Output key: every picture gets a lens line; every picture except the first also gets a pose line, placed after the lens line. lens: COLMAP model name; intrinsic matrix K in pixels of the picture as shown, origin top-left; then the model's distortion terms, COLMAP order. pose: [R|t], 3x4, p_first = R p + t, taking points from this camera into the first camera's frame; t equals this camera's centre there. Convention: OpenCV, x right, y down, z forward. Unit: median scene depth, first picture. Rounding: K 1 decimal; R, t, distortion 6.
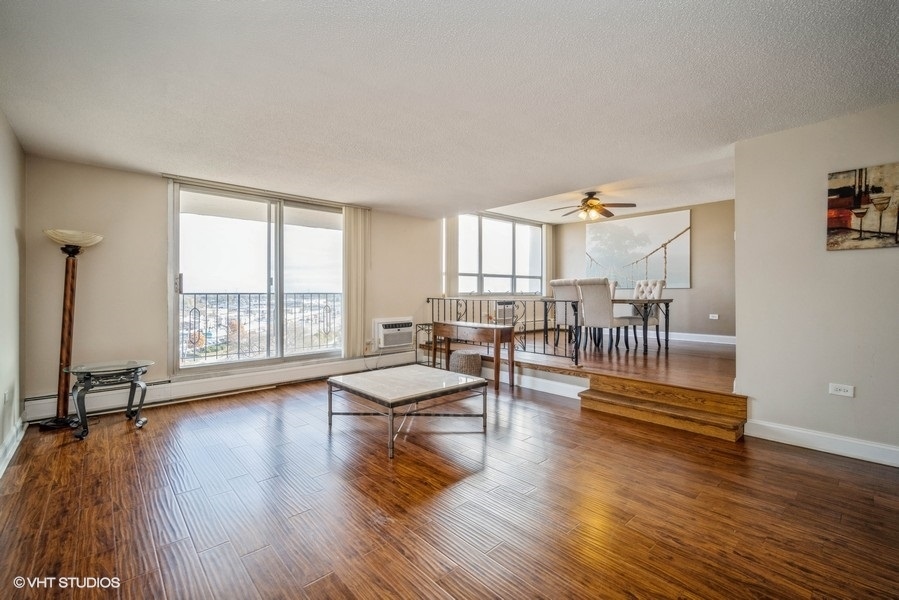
lens RADIAL K [[393.0, 0, 448.5], [0, 393.0, 296.1], [0, 0, 1]] dist [-0.006462, -0.000338]
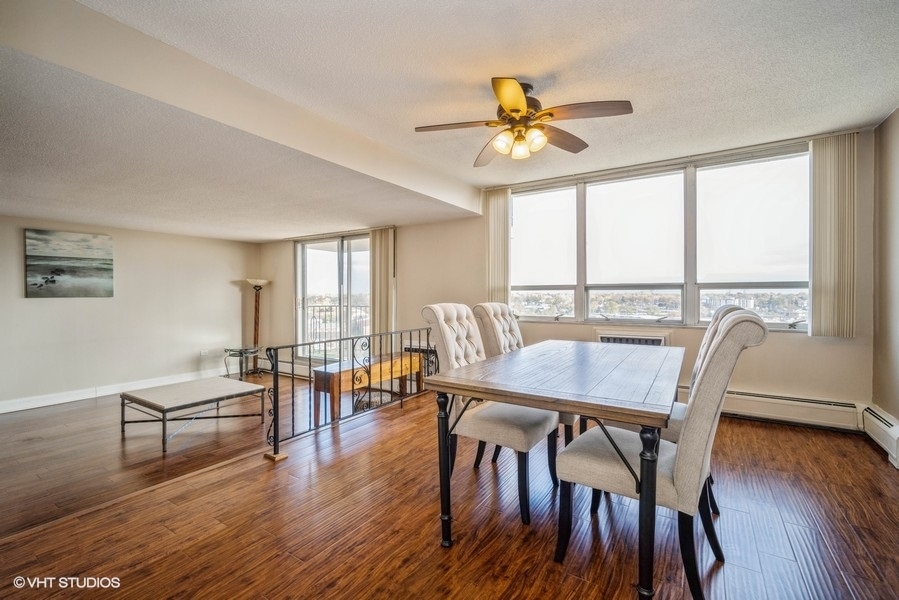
lens RADIAL K [[393.0, 0, 445.2], [0, 393.0, 295.4], [0, 0, 1]] dist [-0.006462, -0.000338]
pose [[0.262621, 0.005287, -0.964885, 0.635153], [-0.005342, 0.999978, 0.004026, -0.046882], [0.964884, 0.004097, 0.262643, 0.715329]]
